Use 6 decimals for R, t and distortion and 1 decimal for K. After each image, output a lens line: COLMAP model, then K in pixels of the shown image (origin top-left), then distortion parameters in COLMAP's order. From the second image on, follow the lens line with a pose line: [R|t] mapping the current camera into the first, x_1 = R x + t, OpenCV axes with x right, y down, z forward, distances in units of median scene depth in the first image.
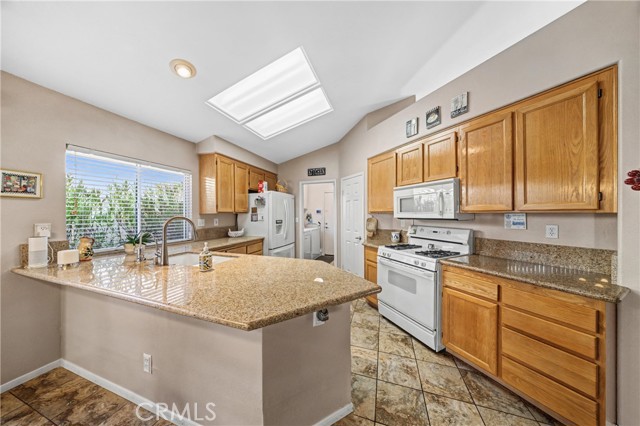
lens RADIAL K [[187.9, 0, 318.2], [0, 187.9, 214.5], [0, 0, 1]] dist [-0.009023, 0.000188]
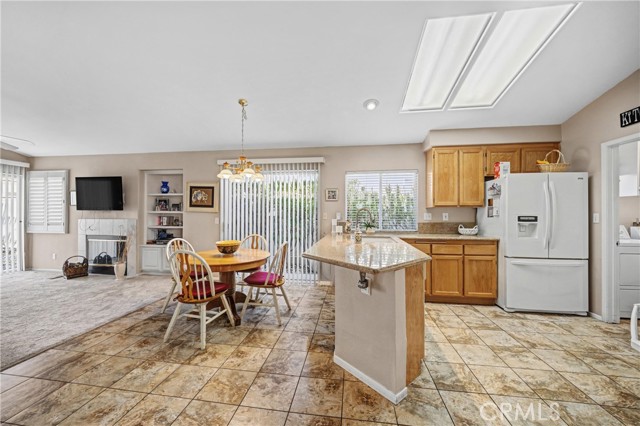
lens RADIAL K [[235.4, 0, 322.3], [0, 235.4, 213.7], [0, 0, 1]] dist [-0.011590, -0.000072]
pose [[0.197786, -0.000223, -0.980245, 0.707939], [-0.002845, 0.999996, -0.000802, 0.039720], [0.980241, 0.002947, 0.197785, 0.208903]]
